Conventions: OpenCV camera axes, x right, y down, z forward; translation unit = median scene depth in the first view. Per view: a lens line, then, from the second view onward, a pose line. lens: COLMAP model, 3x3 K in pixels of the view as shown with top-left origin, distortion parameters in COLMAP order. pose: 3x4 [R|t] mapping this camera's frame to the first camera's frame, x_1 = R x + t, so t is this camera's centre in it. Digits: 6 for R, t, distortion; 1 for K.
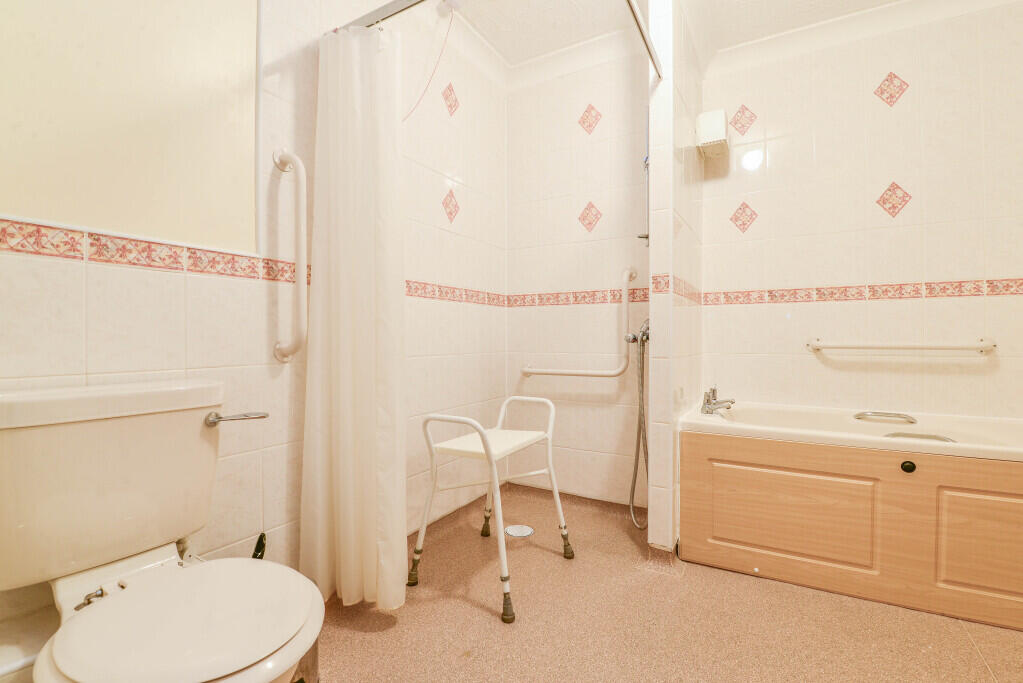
lens RADIAL K [[463.7, 0, 507.9], [0, 463.7, 339.9], [0, 0, 1]] dist [-0.000460, -0.012667]
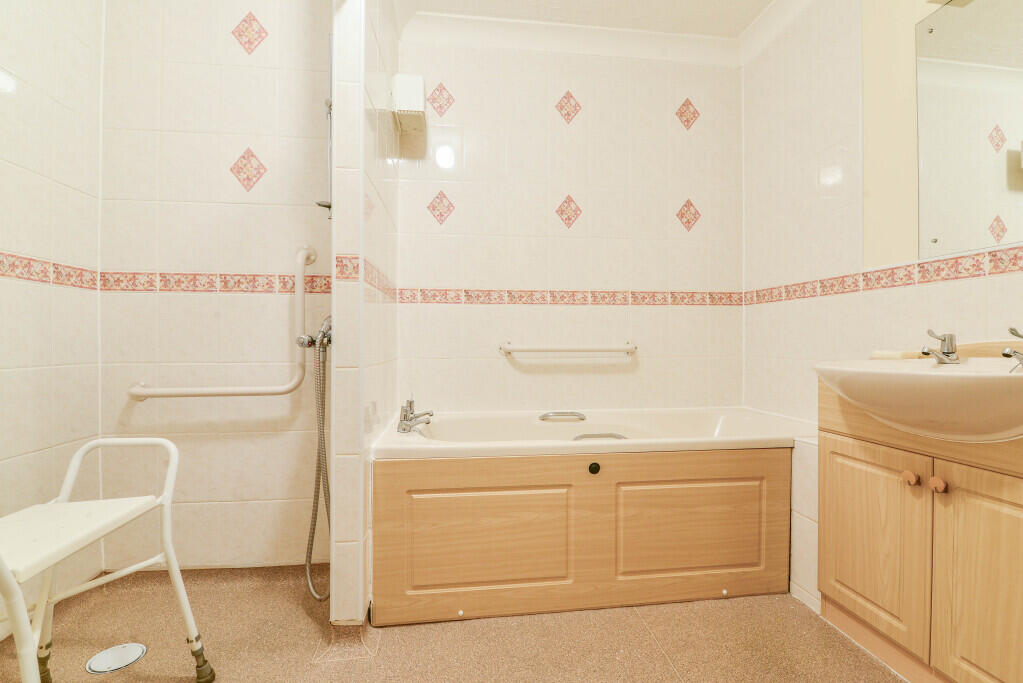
lens RADIAL K [[463.7, 0, 507.9], [0, 463.7, 339.9], [0, 0, 1]] dist [-0.000460, -0.012667]
pose [[0.799510, 0.002852, 0.600646, 0.080315], [0.001597, 0.999975, -0.006874, -0.000034], [-0.600651, 0.006455, 0.799485, 0.226521]]
